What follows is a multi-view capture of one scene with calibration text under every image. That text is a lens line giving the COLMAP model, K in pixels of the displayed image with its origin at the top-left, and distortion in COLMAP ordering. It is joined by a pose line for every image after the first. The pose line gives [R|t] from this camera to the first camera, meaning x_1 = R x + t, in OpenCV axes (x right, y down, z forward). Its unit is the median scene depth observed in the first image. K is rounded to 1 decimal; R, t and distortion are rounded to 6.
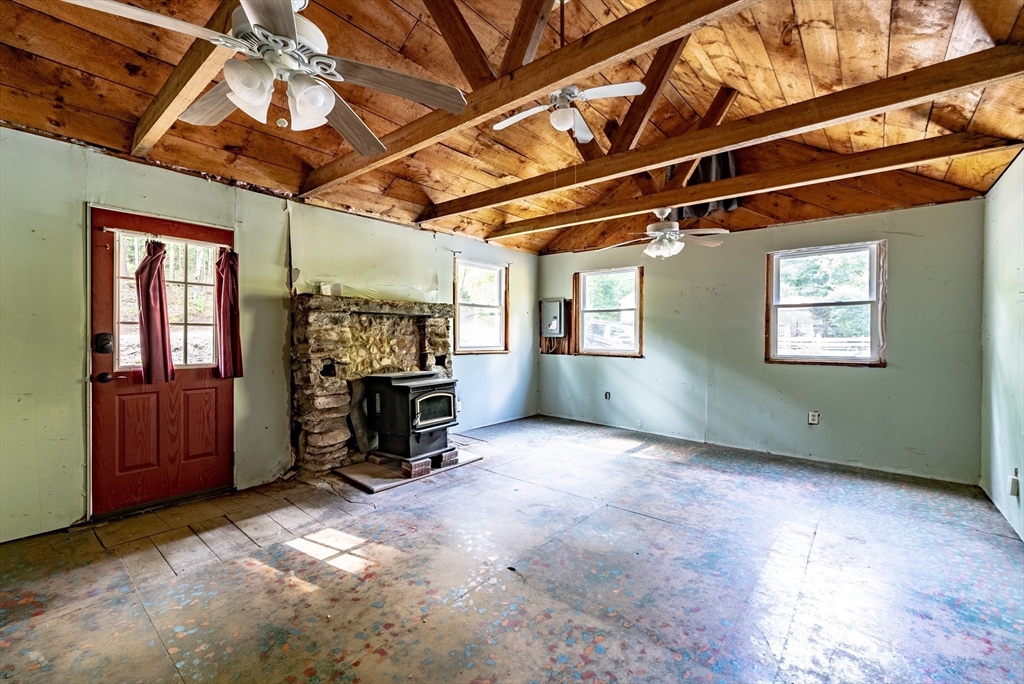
lens RADIAL K [[427.0, 0, 512.4], [0, 427.0, 338.6], [0, 0, 1]] dist [0.002231, -0.000184]
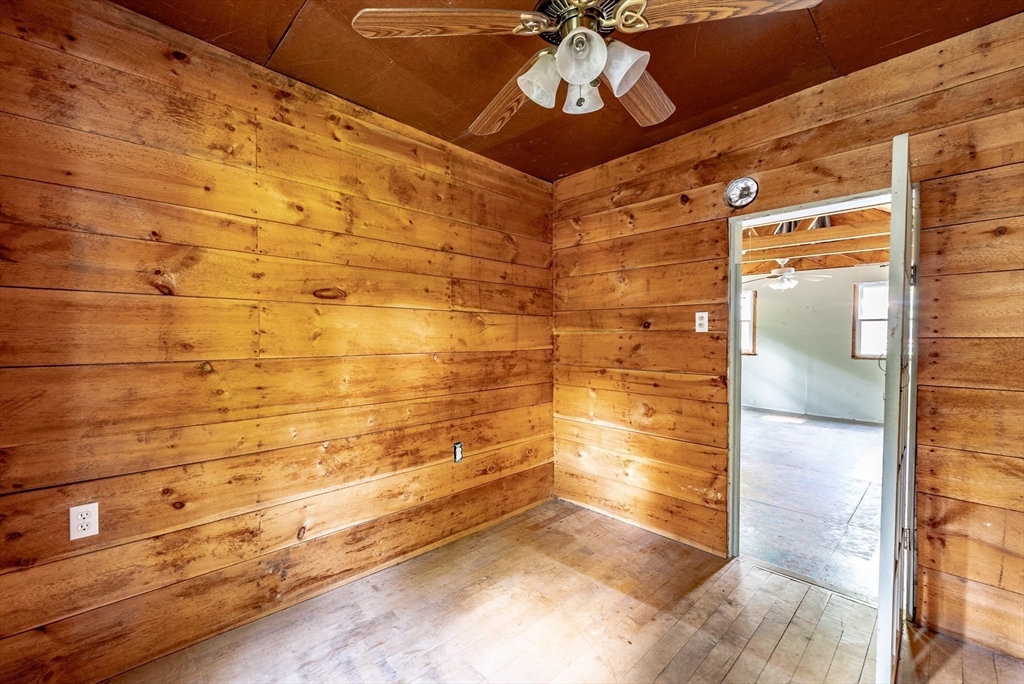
lens RADIAL K [[427.0, 0, 511.4], [0, 427.0, 342.4], [0, 0, 1]] dist [0.002231, -0.000184]
pose [[0.994595, 0.002948, -0.103793, -0.462169], [-0.002281, 0.999976, 0.006540, -0.006686], [0.103810, -0.006268, 0.994577, -0.641370]]
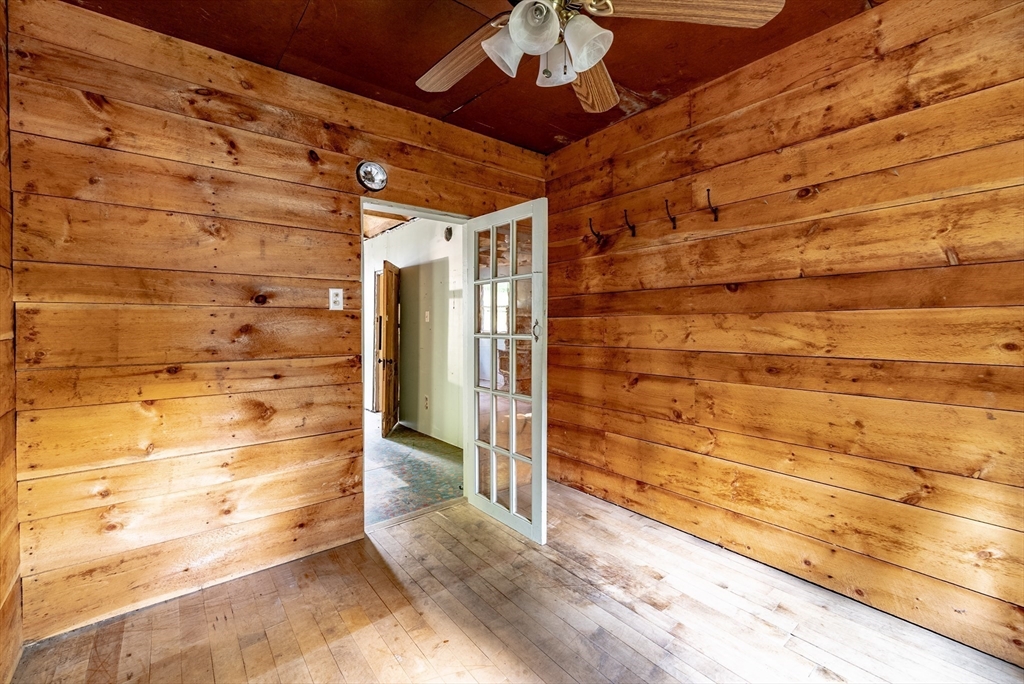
lens RADIAL K [[427.0, 0, 524.3], [0, 427.0, 325.6], [0, 0, 1]] dist [0.002231, -0.000184]
pose [[0.179929, -0.011126, 0.983617, -1.454932], [0.007268, 0.999924, 0.009981, 0.010552], [-0.983653, 0.005353, 0.179997, 0.317172]]
